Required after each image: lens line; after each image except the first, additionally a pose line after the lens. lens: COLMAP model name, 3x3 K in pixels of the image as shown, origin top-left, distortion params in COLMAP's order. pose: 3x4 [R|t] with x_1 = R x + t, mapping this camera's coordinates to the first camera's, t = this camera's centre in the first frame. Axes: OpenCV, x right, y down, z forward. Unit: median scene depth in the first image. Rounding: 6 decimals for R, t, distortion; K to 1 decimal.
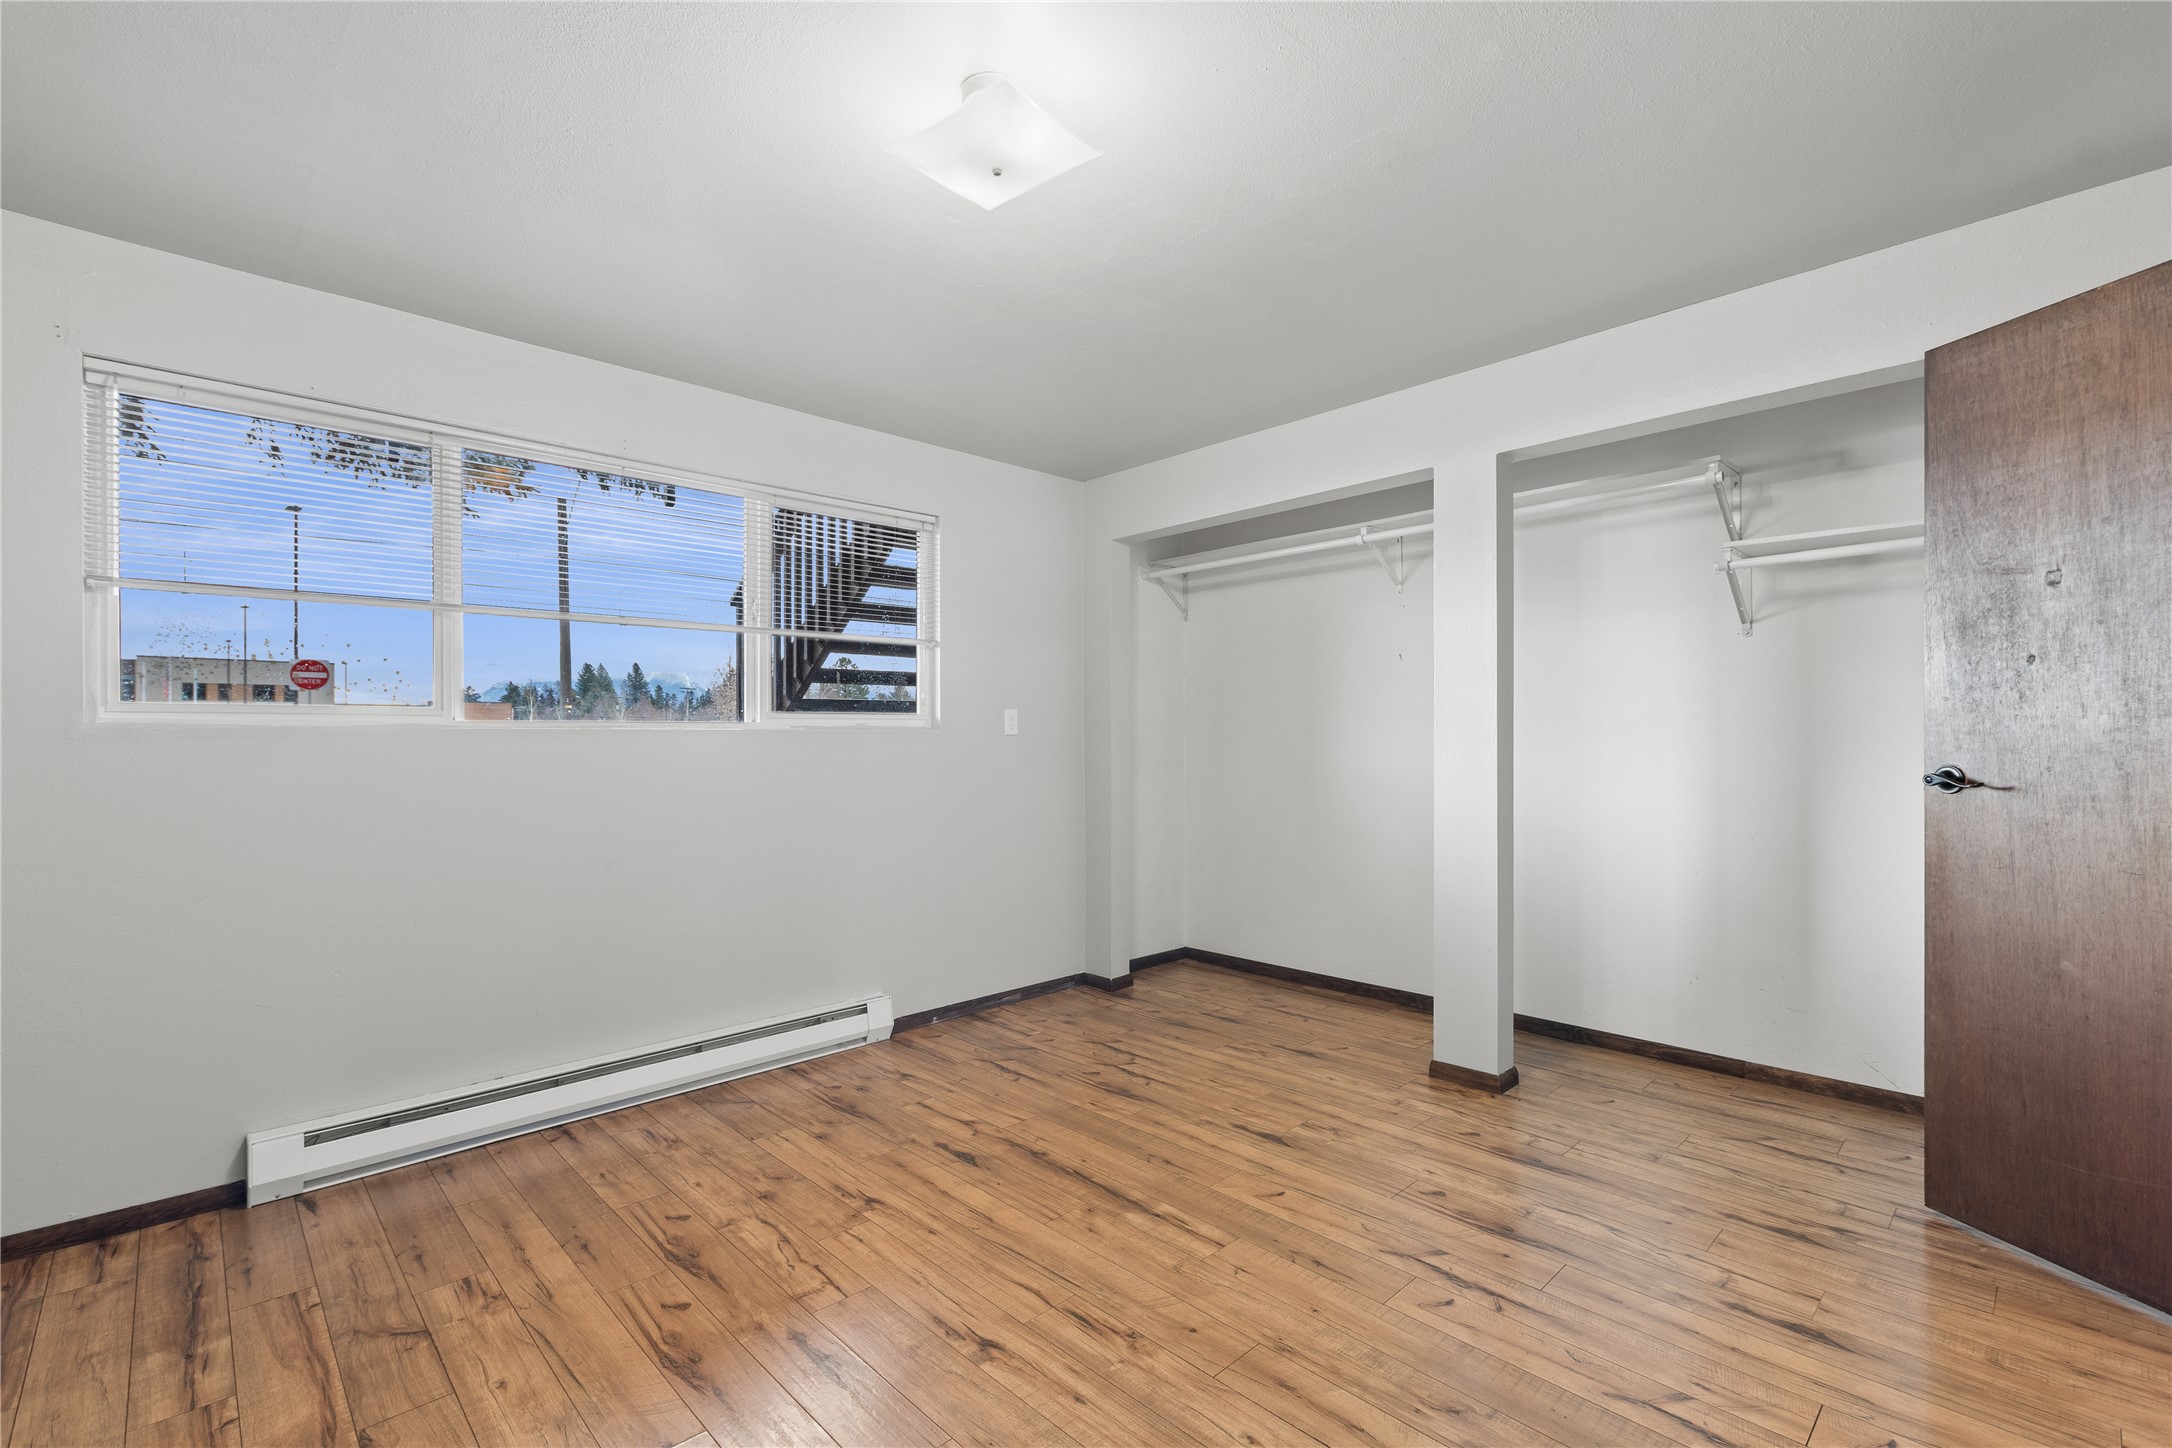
lens RADIAL K [[933.2, 0, 1080.3], [0, 933.2, 742.2], [0, 0, 1]] dist [0.005524, -0.002438]
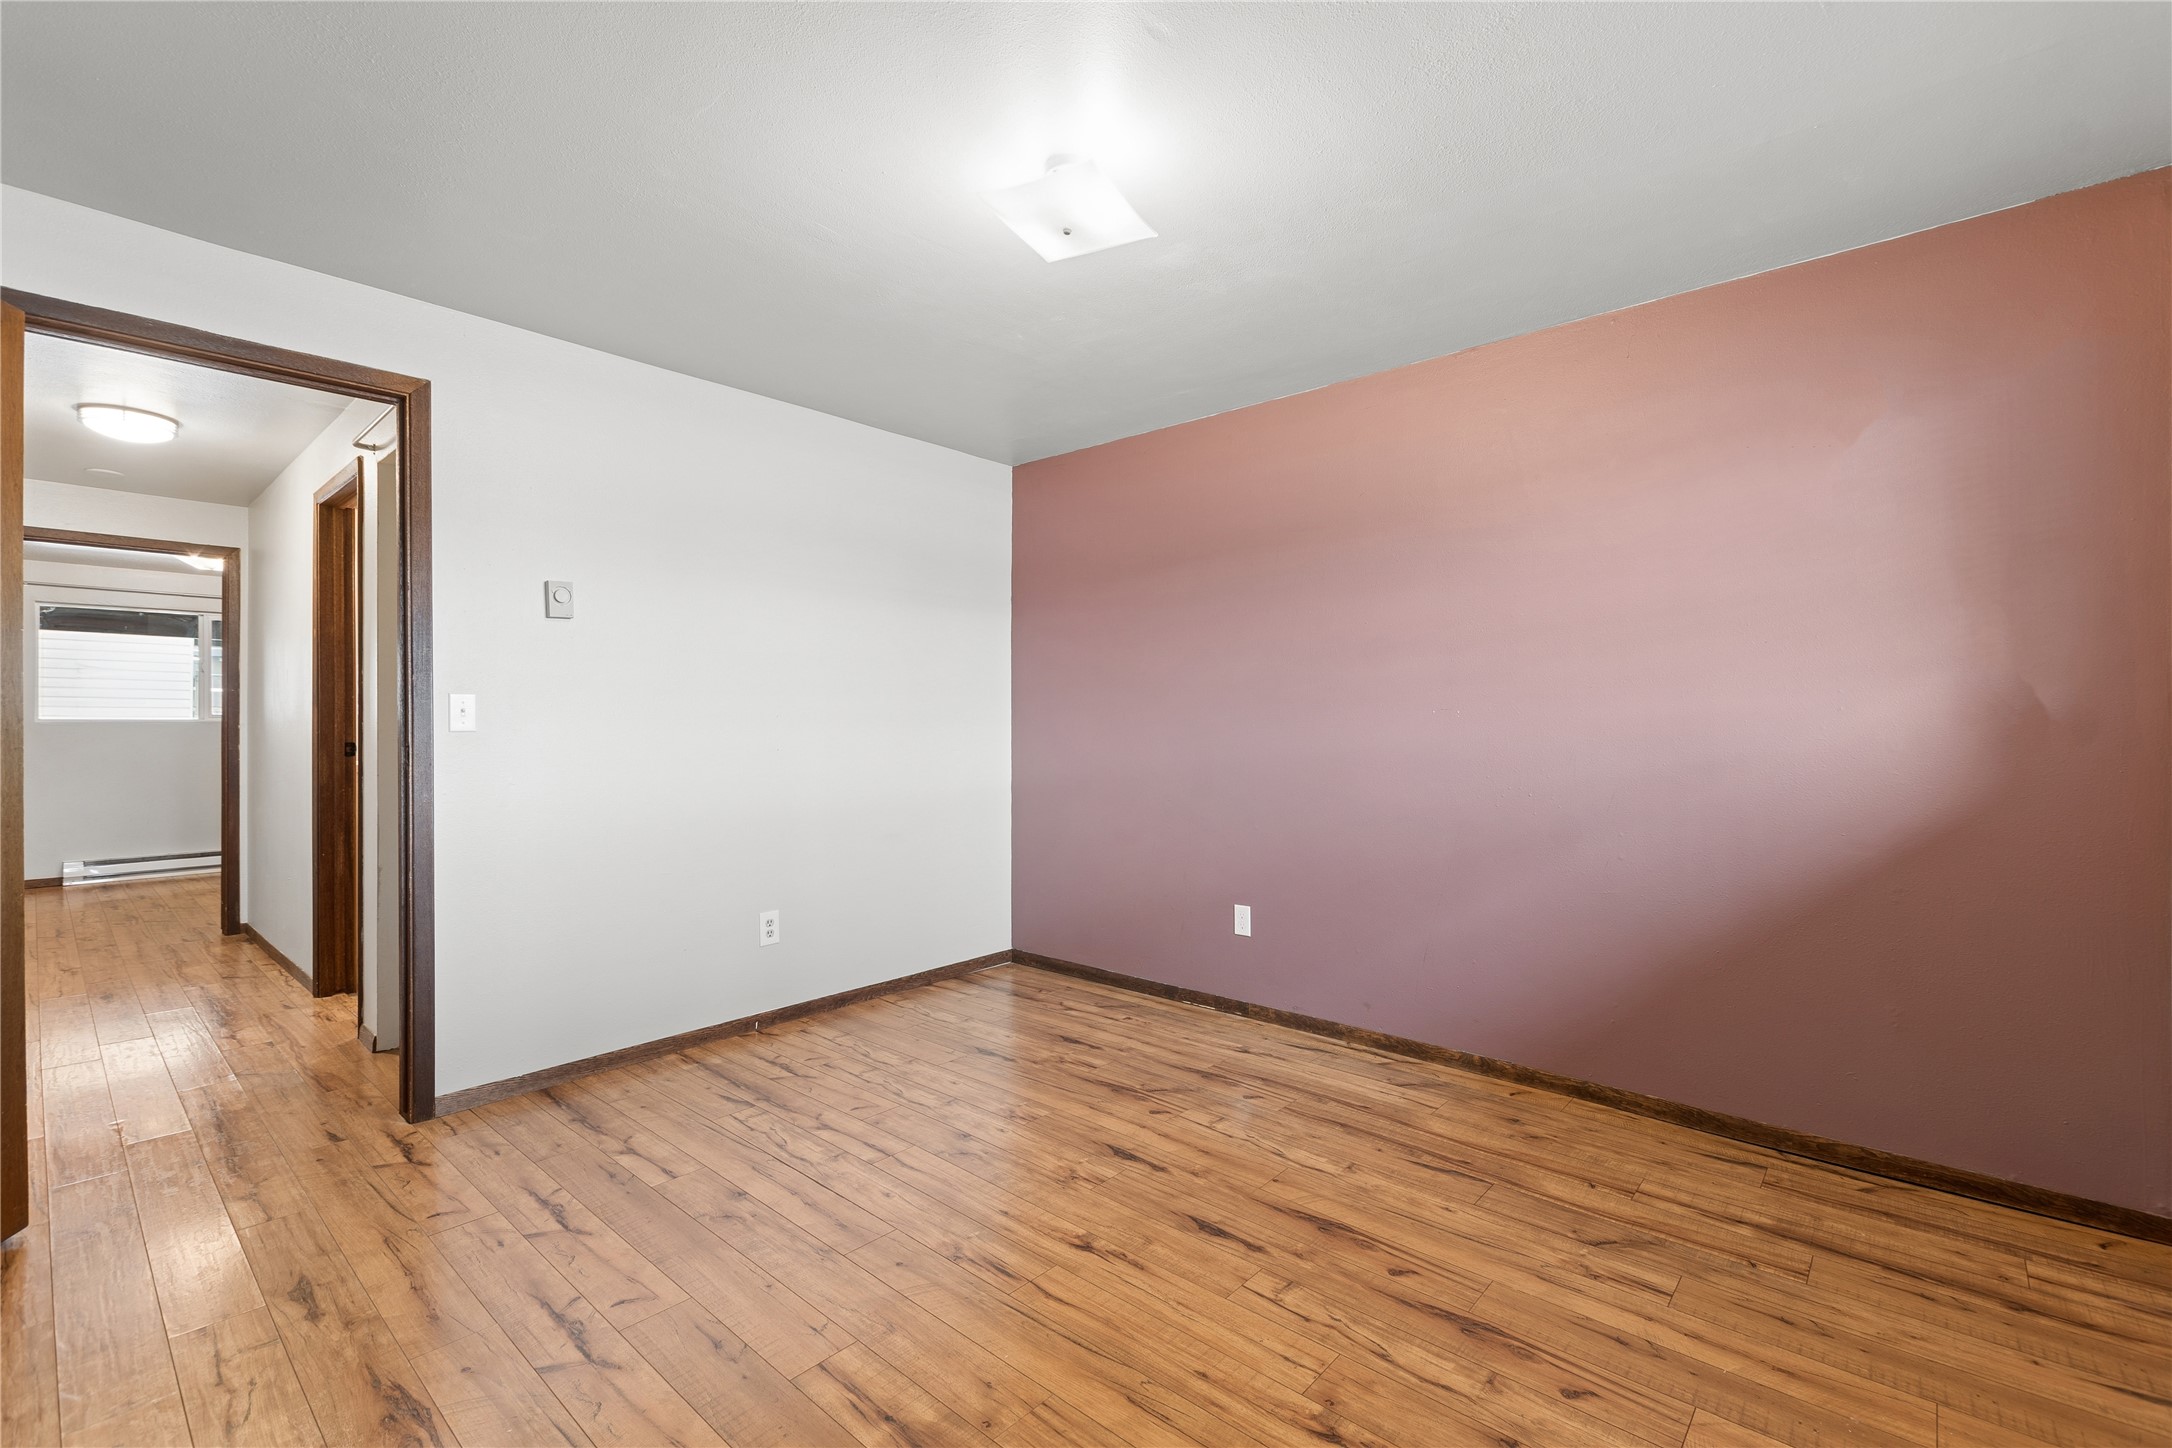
lens RADIAL K [[933.2, 0, 1085.4], [0, 933.2, 724.6], [0, 0, 1]] dist [0.005524, -0.002438]
pose [[-0.996359, 0.006564, -0.085004, -0.006284], [0.006543, 0.999978, 0.000527, 0.004816], [0.085005, -0.000031, -0.996380, 1.960366]]
